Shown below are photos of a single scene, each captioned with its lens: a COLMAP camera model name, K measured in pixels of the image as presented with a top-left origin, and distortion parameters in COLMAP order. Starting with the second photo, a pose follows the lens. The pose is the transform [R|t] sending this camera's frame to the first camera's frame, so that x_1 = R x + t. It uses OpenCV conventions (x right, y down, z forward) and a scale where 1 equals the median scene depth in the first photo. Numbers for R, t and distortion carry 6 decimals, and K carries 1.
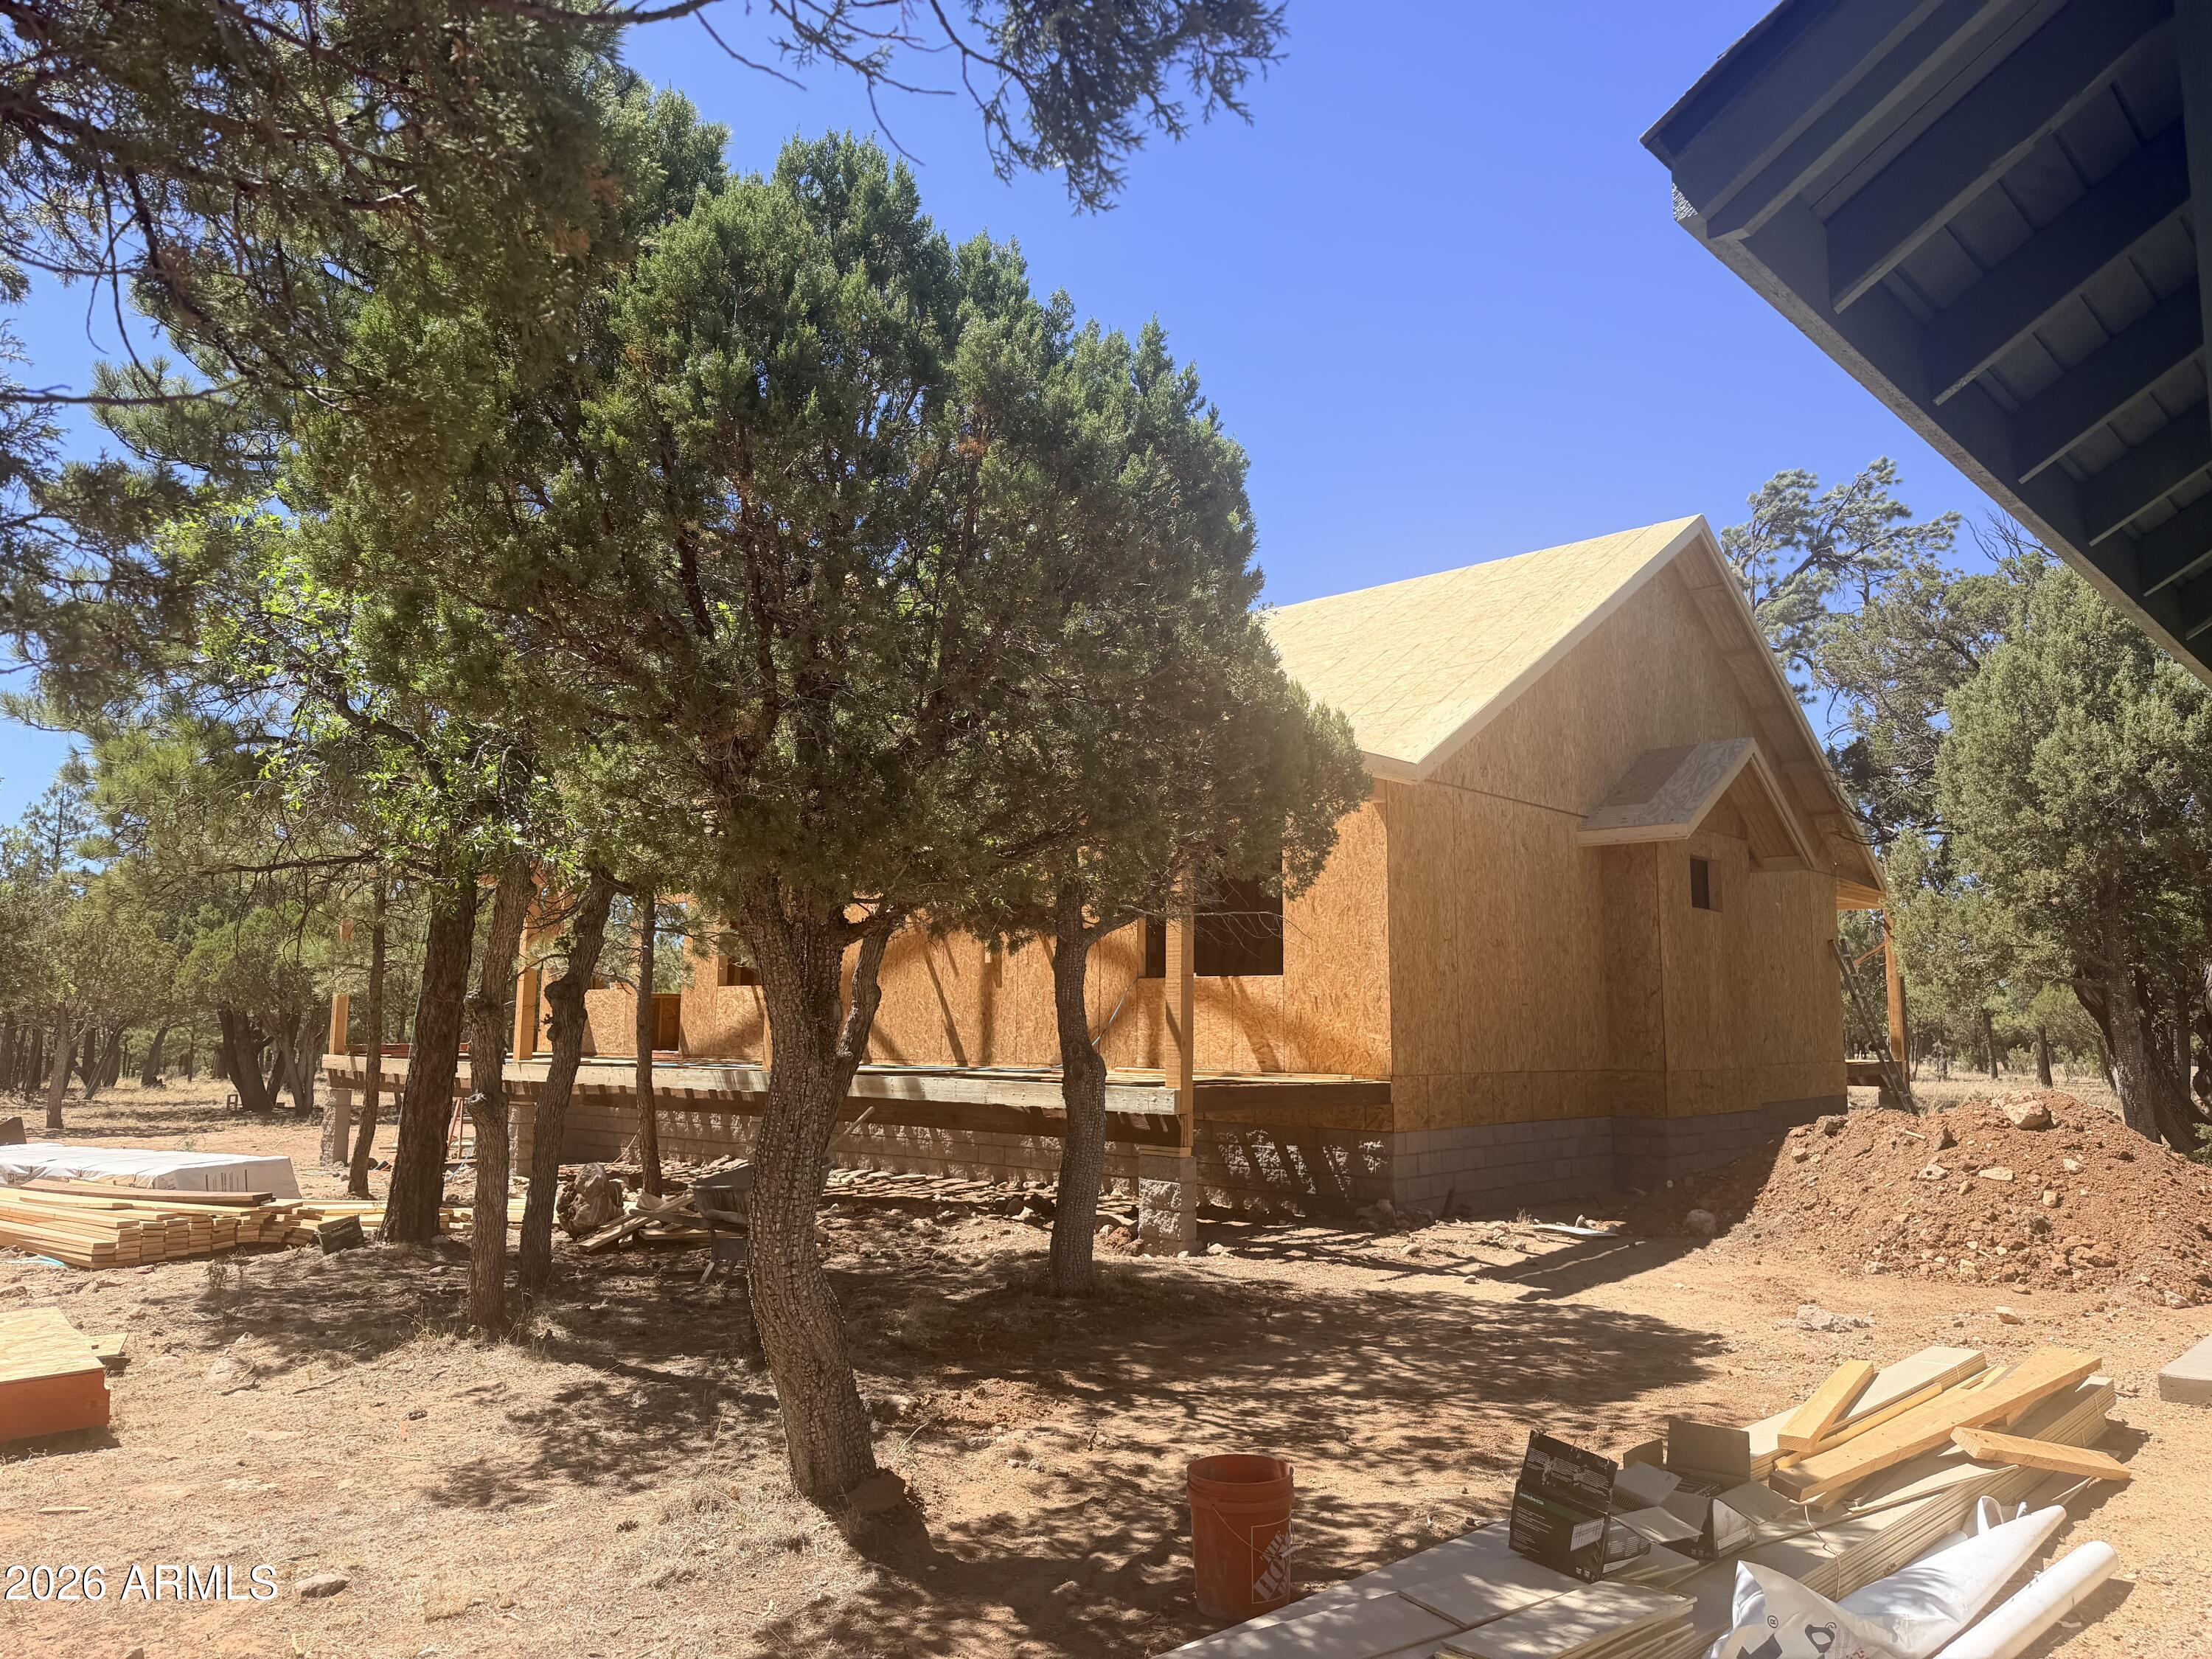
lens RADIAL K [[1594.3, 0, 1102.9], [0, 1594.3, 835.1], [0, 0, 1]] dist [0.179974, -0.256970]
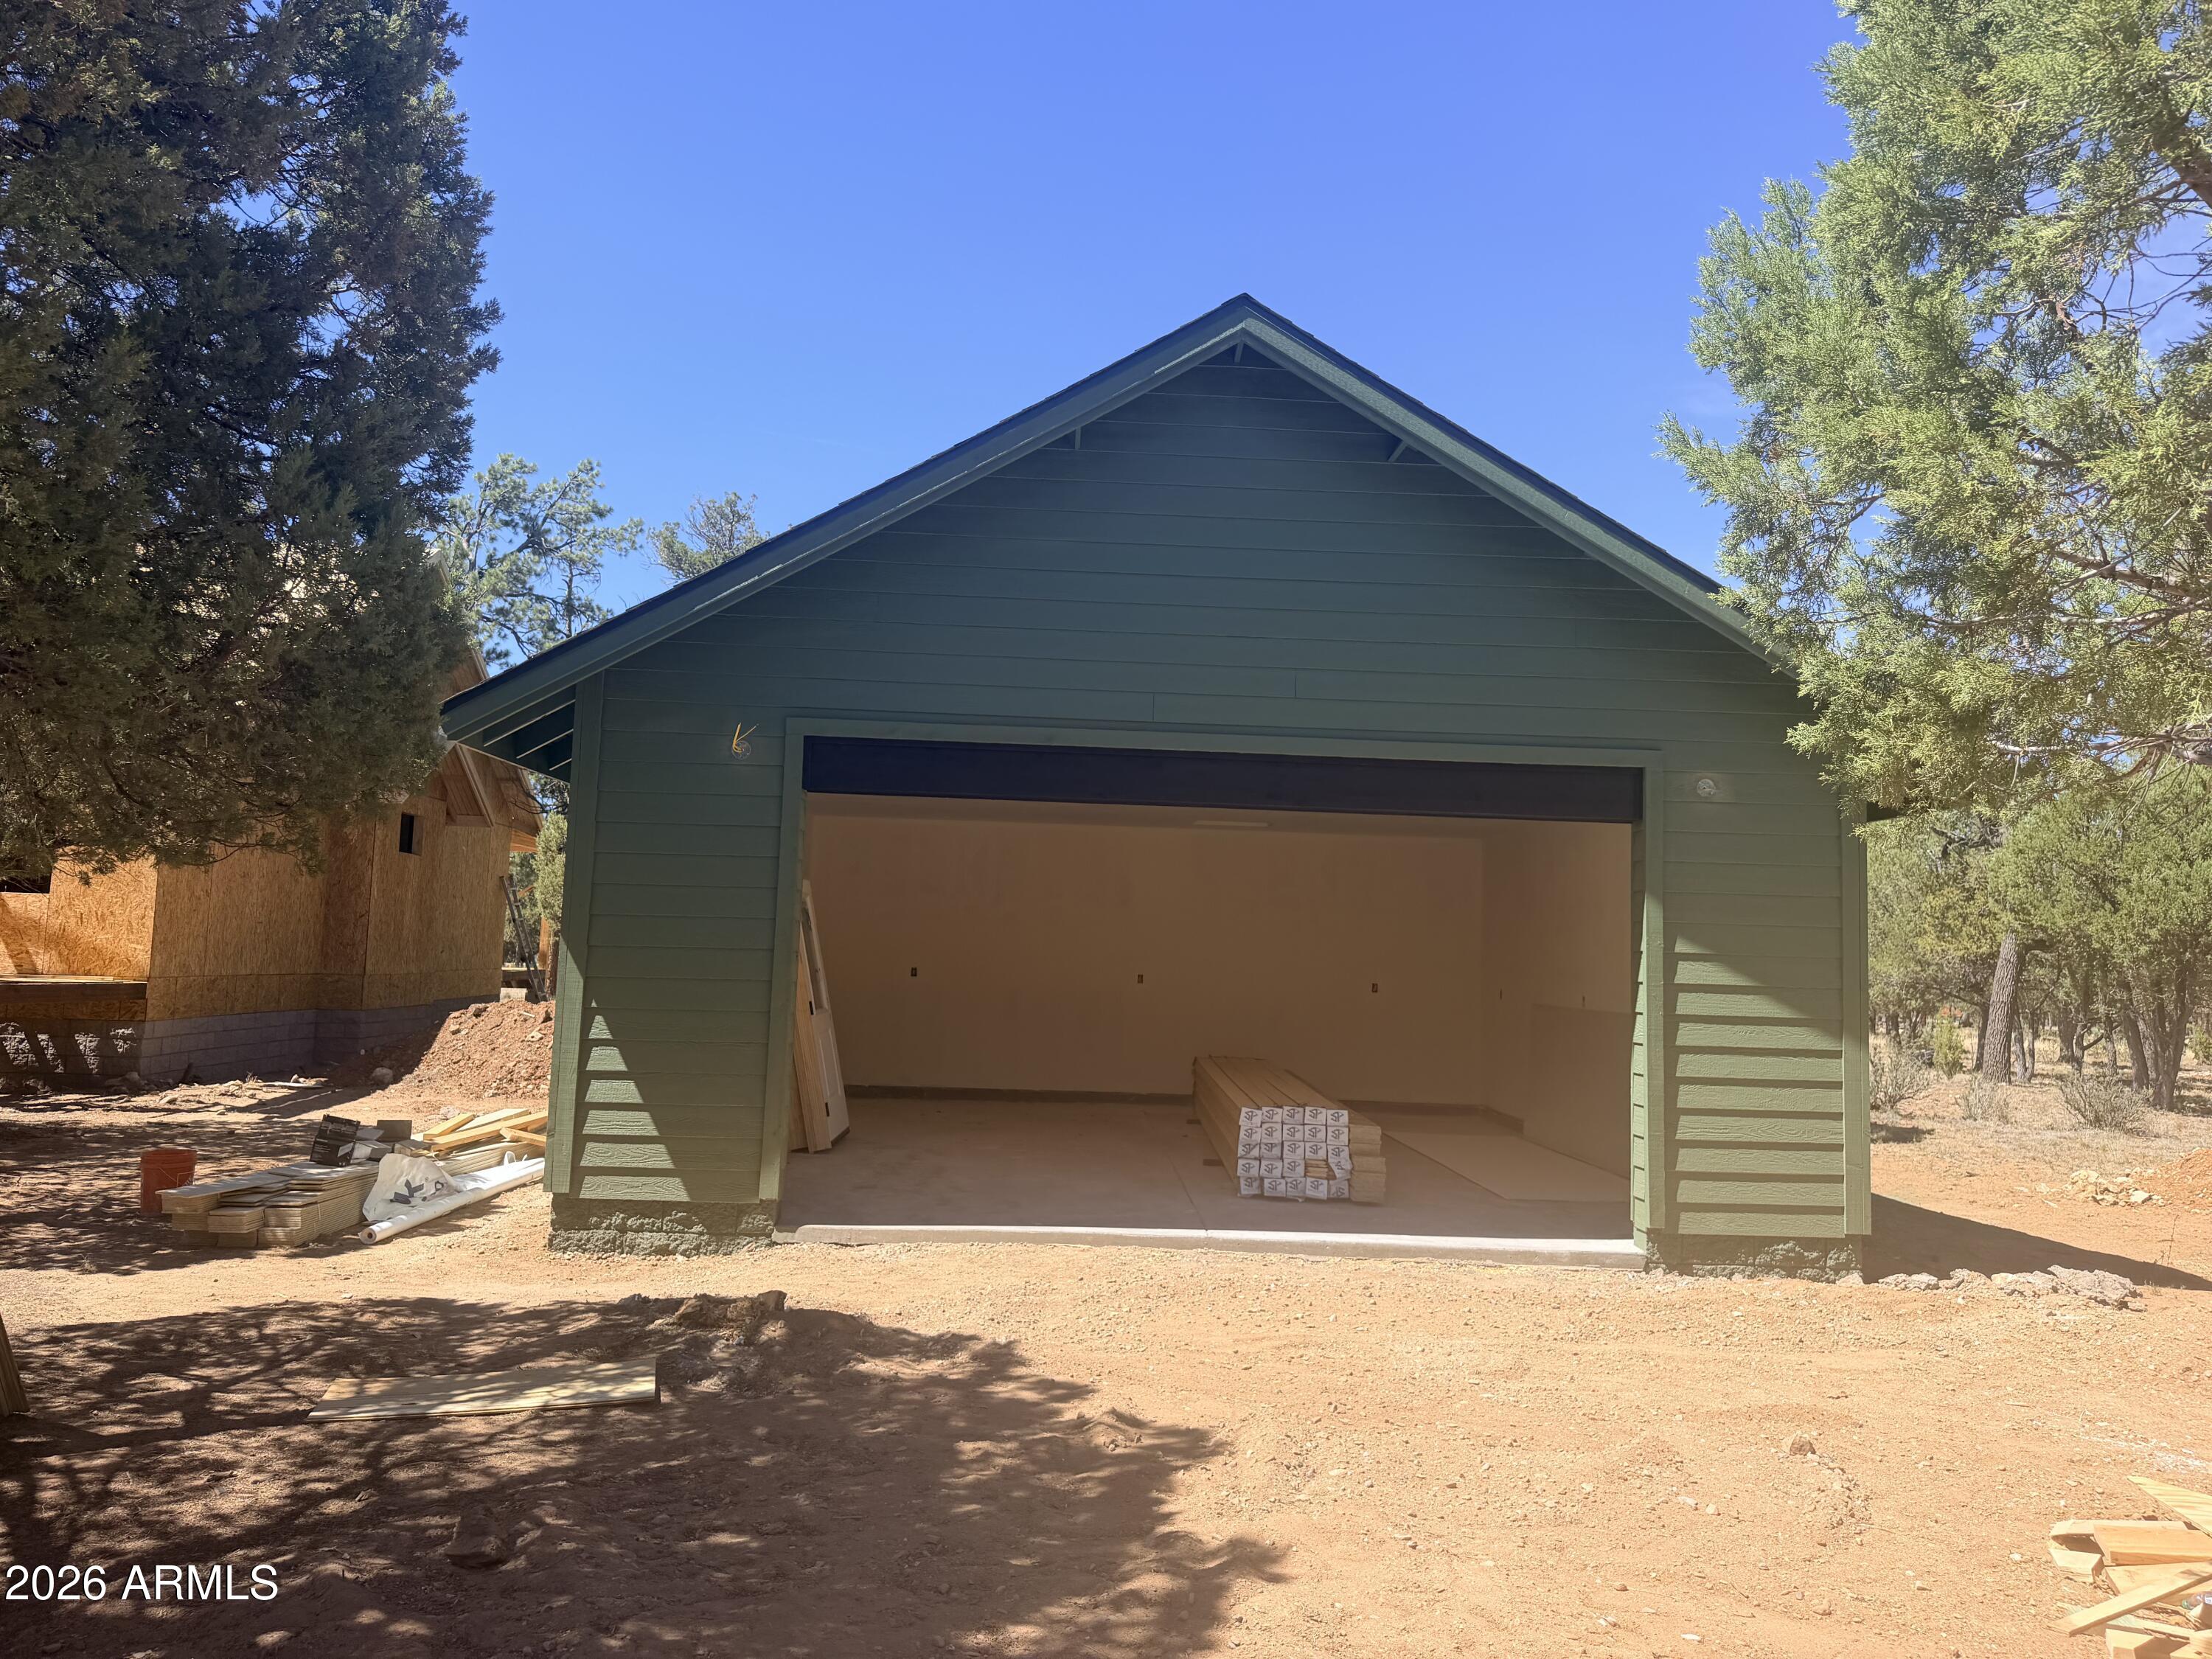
lens RADIAL K [[1544.5, 0, 1106.0], [0, 1544.5, 829.5], [0, 0, 1]] dist [0.036929, -0.047599]
pose [[0.707156, 0.077288, 0.702820, -0.152421], [-0.110713, 0.993850, 0.002104, -0.051015], [-0.698336, -0.079299, 0.711364, -0.379443]]
